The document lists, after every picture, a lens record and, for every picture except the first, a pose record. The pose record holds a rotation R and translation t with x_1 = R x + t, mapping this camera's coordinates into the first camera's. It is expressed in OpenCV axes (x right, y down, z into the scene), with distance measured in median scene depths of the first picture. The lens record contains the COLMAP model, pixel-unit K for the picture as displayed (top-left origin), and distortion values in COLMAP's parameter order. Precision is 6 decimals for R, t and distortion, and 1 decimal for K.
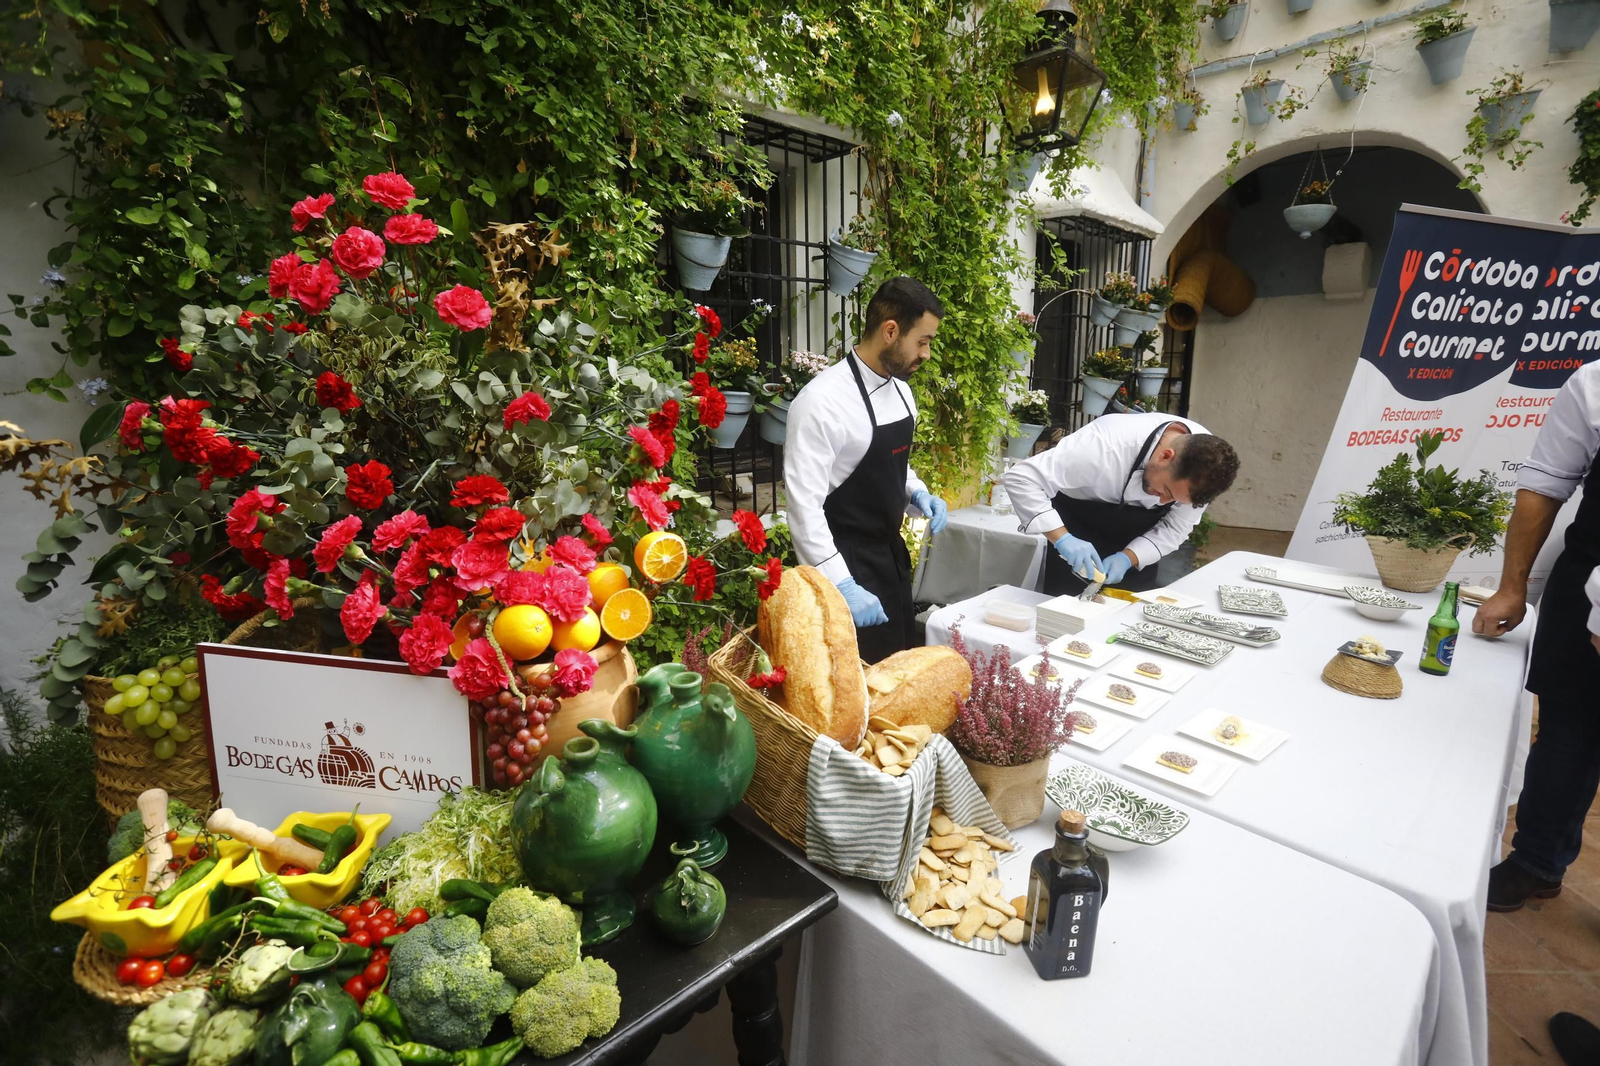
lens RADIAL K [[729.2, 0, 793.5], [0, 729.2, 533.0], [0, 0, 1]] dist [-0.063538, 0.021532]
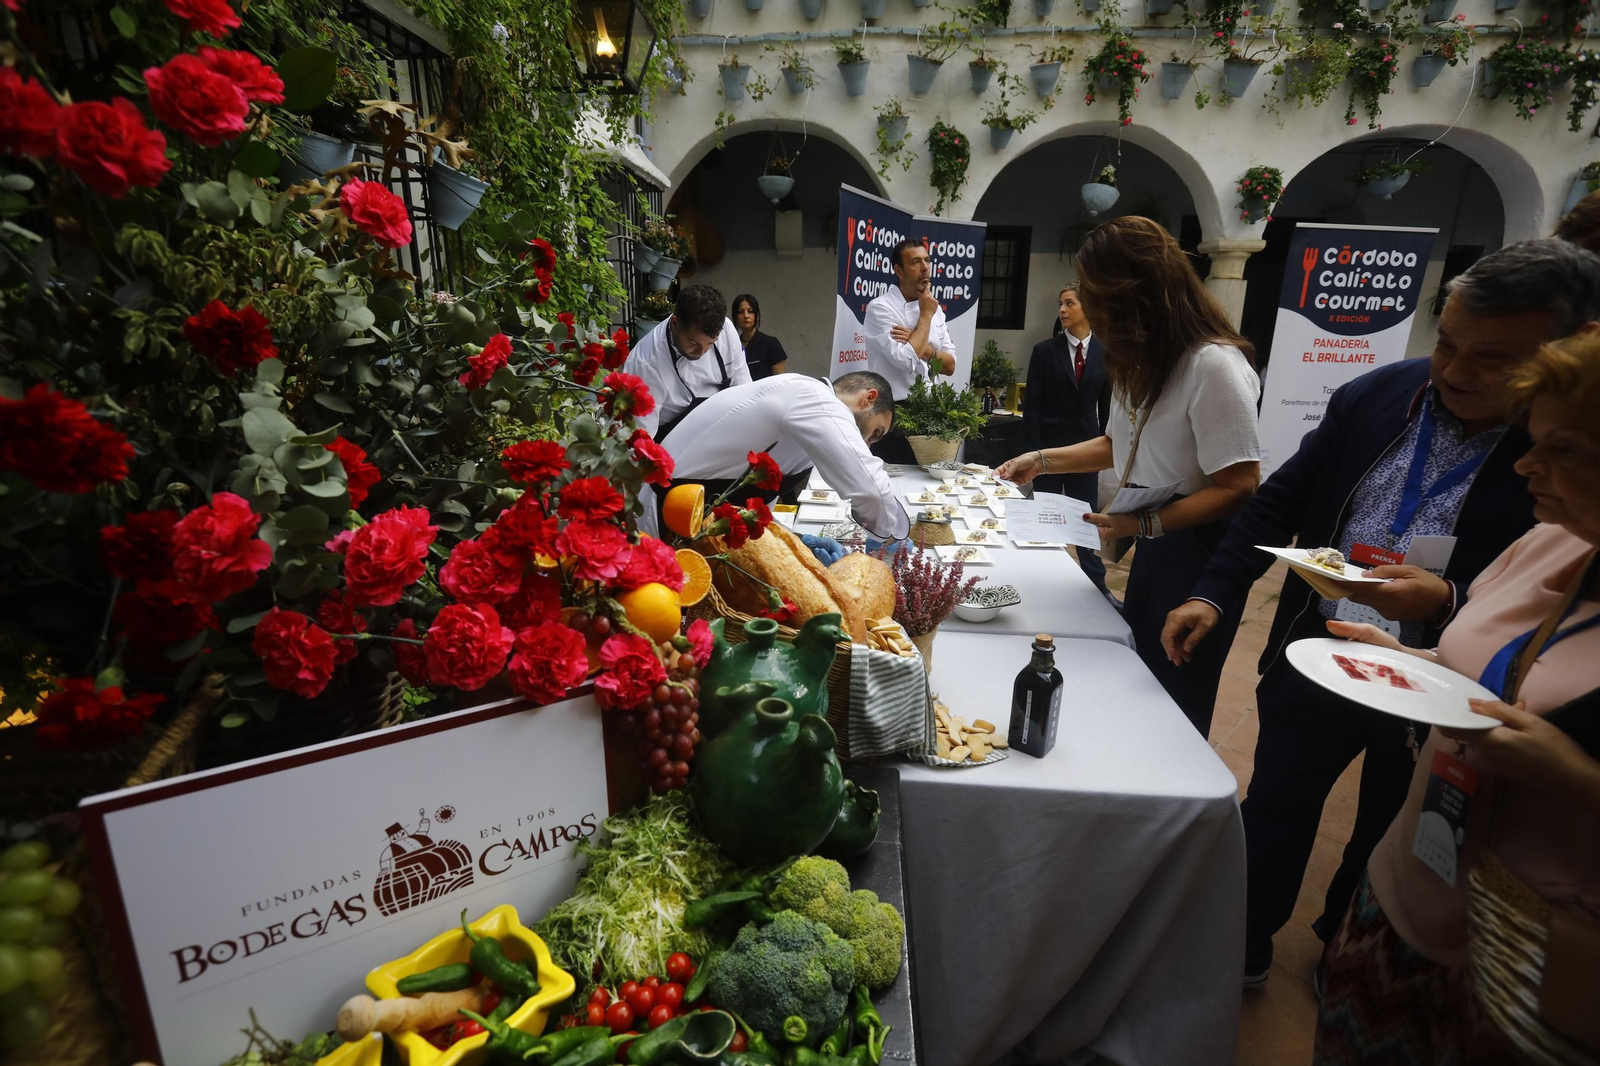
lens RADIAL K [[735.3, 0, 774.9], [0, 735.3, 539.9], [0, 0, 1]] dist [-0.092283, 0.044850]
pose [[0.738915, -0.187390, 0.647217, -0.718094], [0.137380, 0.982271, 0.127555, -0.032516], [-0.659645, -0.005338, 0.751558, 0.237624]]
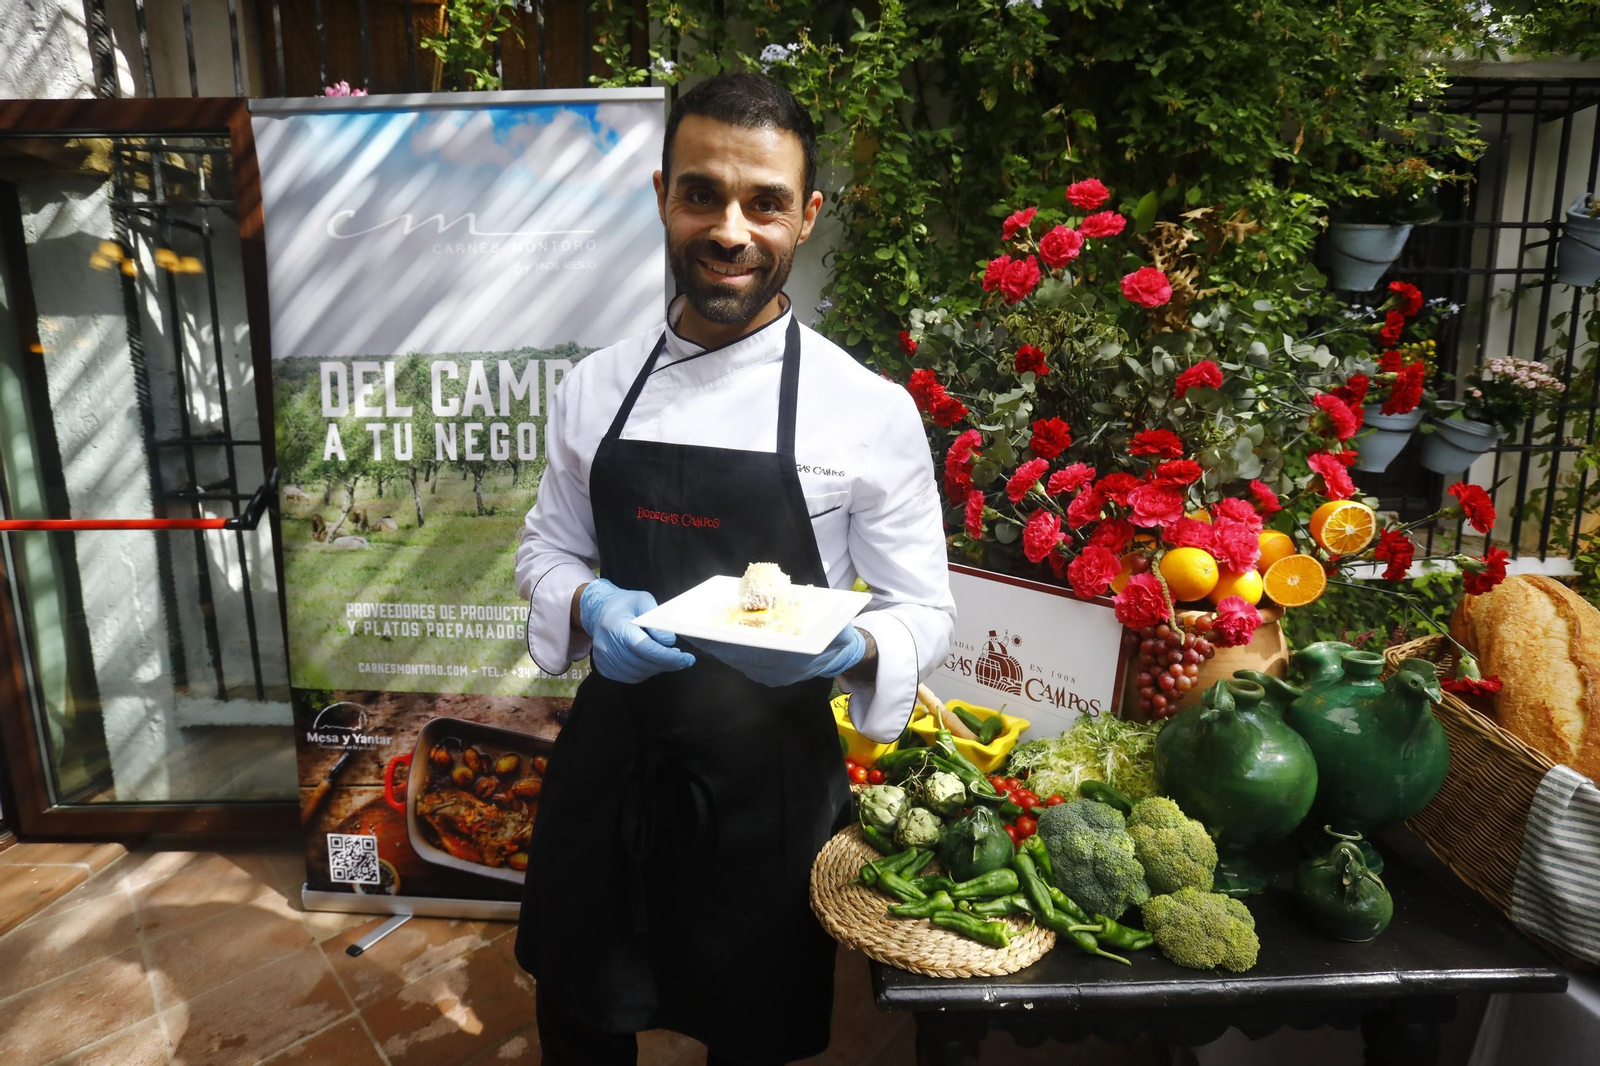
lens RADIAL K [[730.3, 0, 795.2], [0, 730.3, 533.8], [0, 0, 1]] dist [-0.066599, 0.022549]
pose [[0.743707, 0.104106, -0.660350, -0.105545], [-0.146780, 0.989125, -0.009369, 0.153855], [0.652193, 0.103894, 0.750900, -0.135588]]
